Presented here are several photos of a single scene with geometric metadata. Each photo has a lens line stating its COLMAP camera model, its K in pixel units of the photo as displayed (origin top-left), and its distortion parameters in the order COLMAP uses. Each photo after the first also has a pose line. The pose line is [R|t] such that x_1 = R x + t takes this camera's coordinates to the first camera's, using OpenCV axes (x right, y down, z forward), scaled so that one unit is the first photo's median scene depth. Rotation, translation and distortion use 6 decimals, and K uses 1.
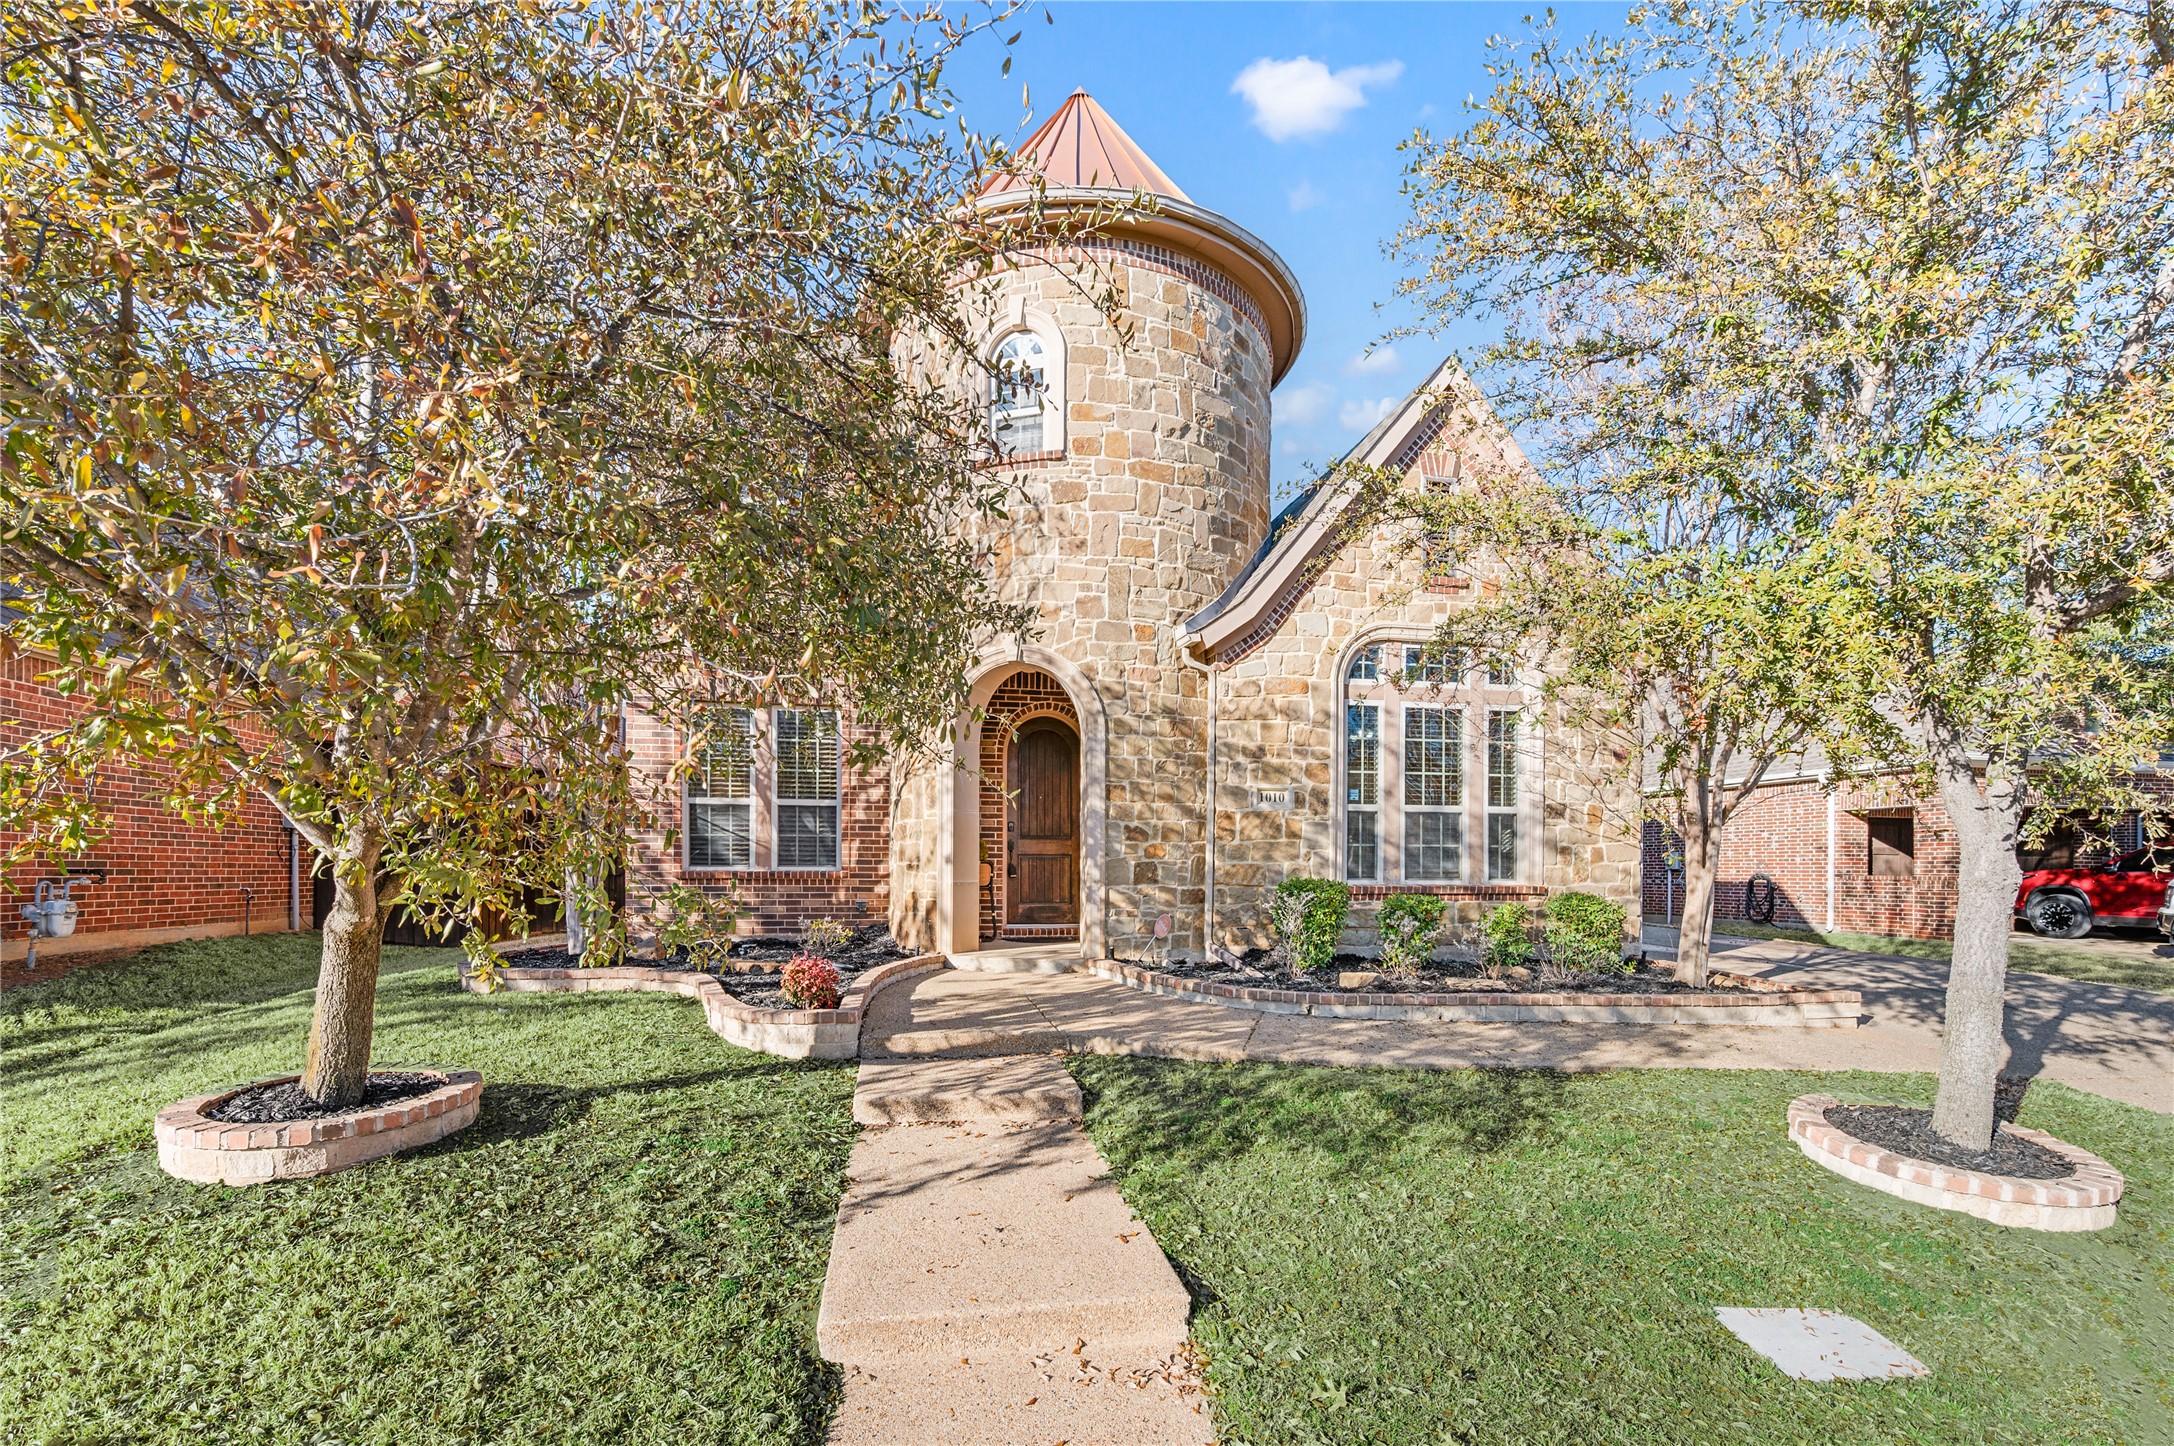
lens RADIAL K [[942.3, 0, 1083.3], [0, 942.3, 728.2], [0, 0, 1]] dist [0.001142, 0.000004]
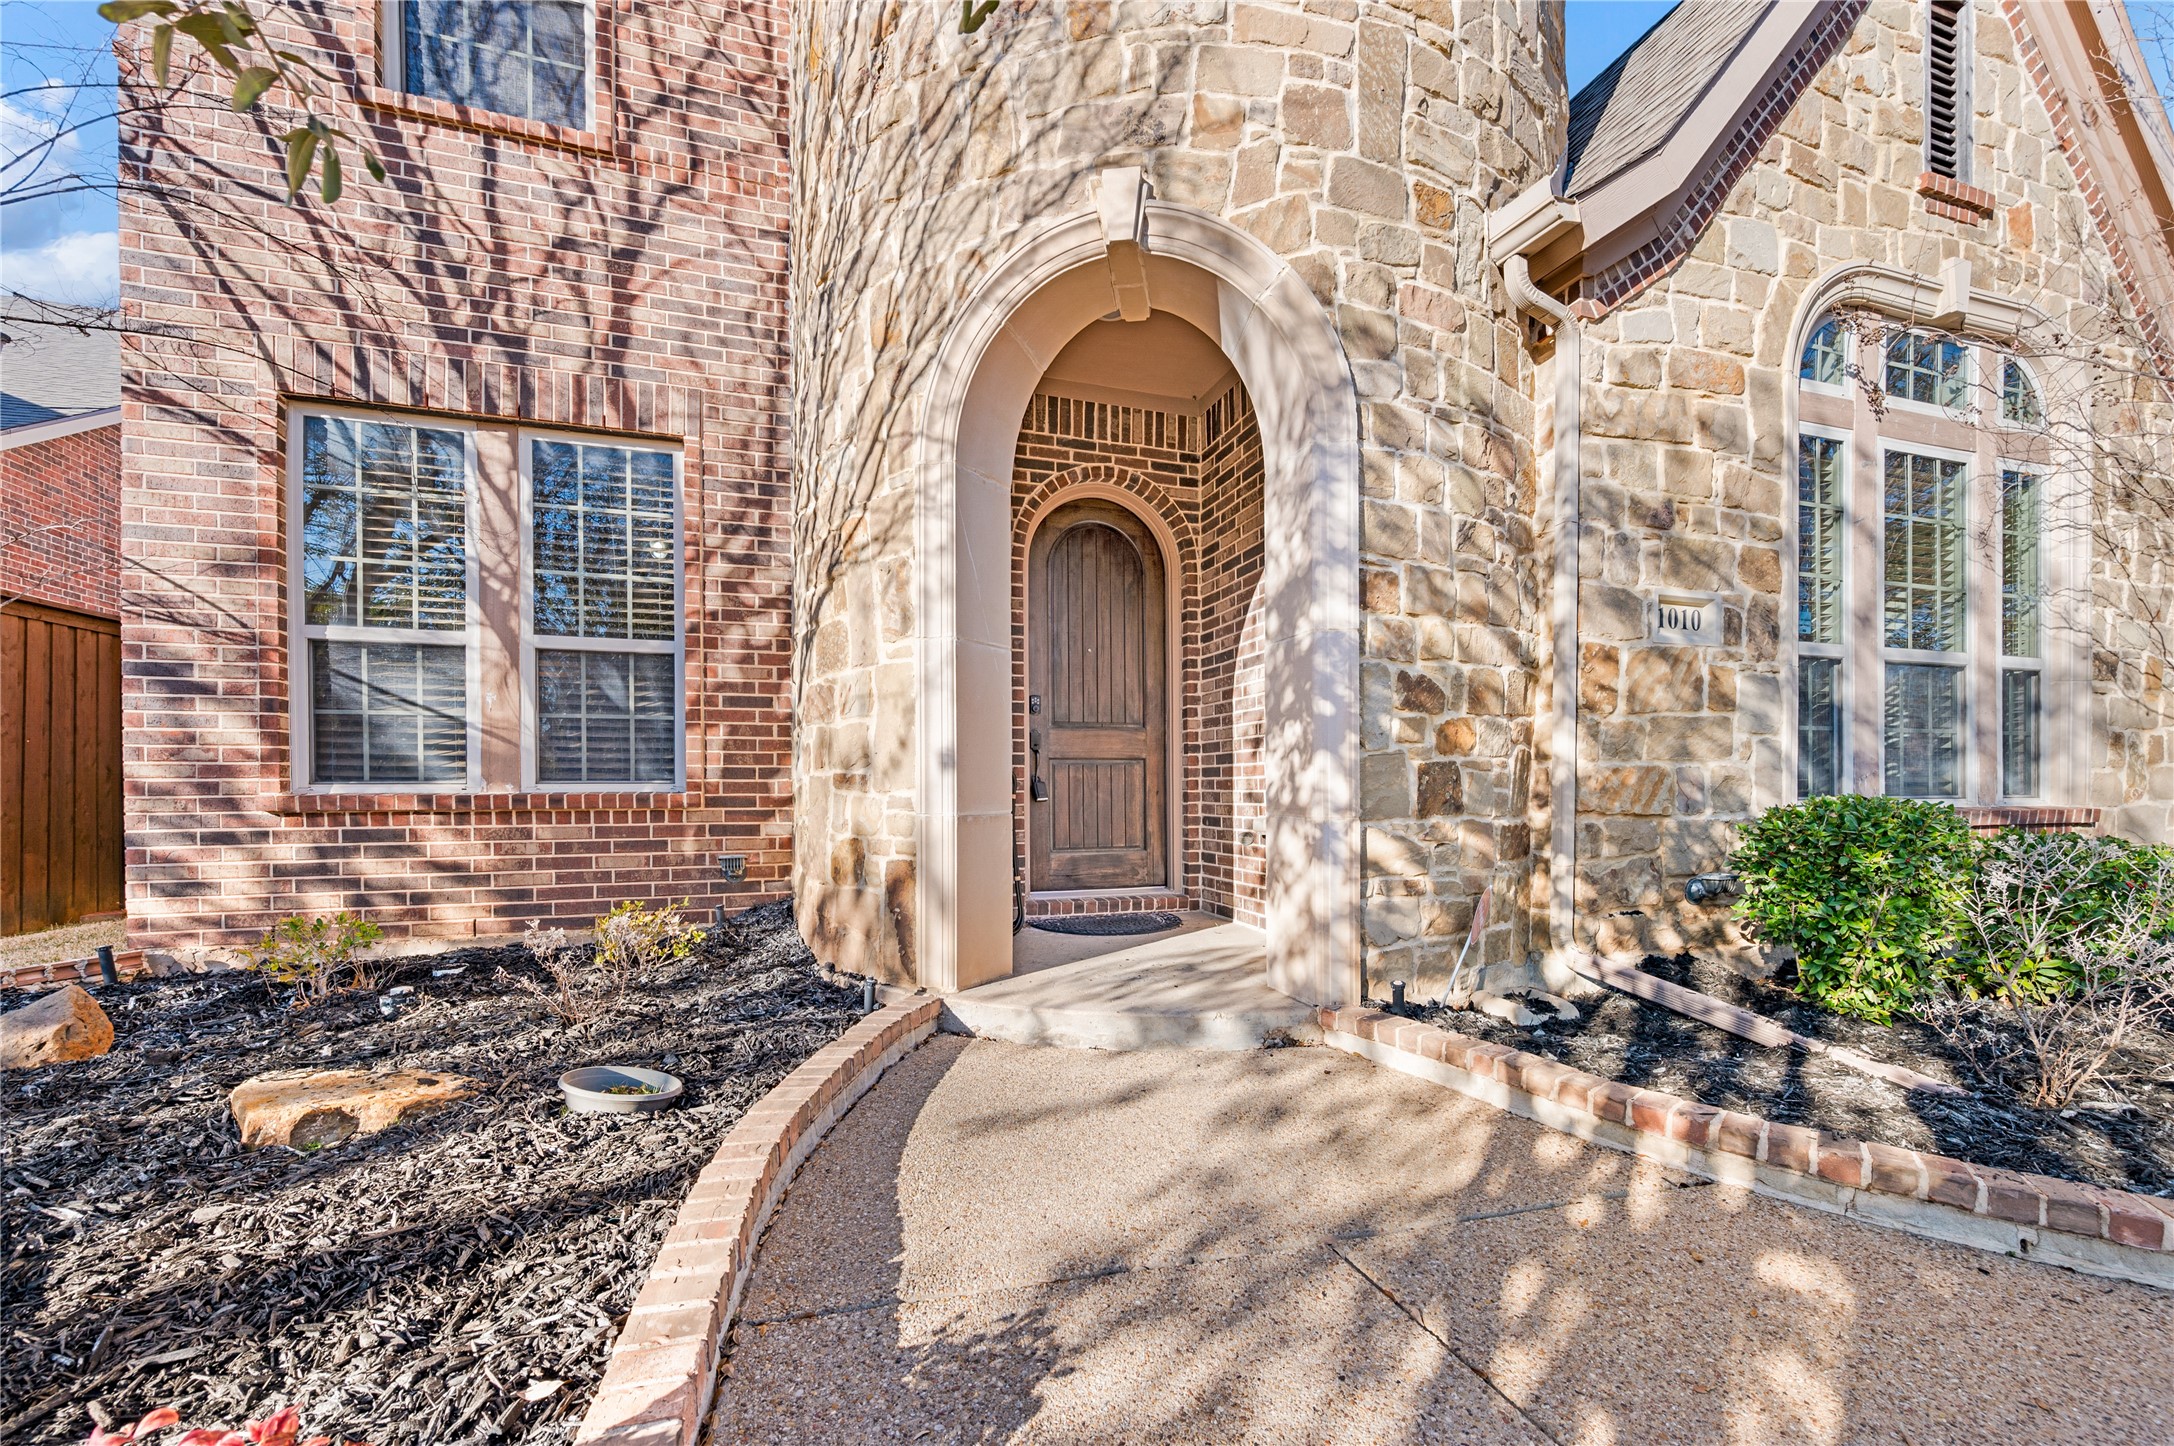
lens RADIAL K [[861.7, 0, 1087.0], [0, 861.7, 723.0], [0, 0, 1]] dist [-0.000872, -0.000135]
pose [[0.990936, 0.001667, 0.134322, -0.128671], [-0.010797, 0.997677, 0.067268, 0.094623], [-0.133898, -0.068108, 0.988652, 0.603905]]
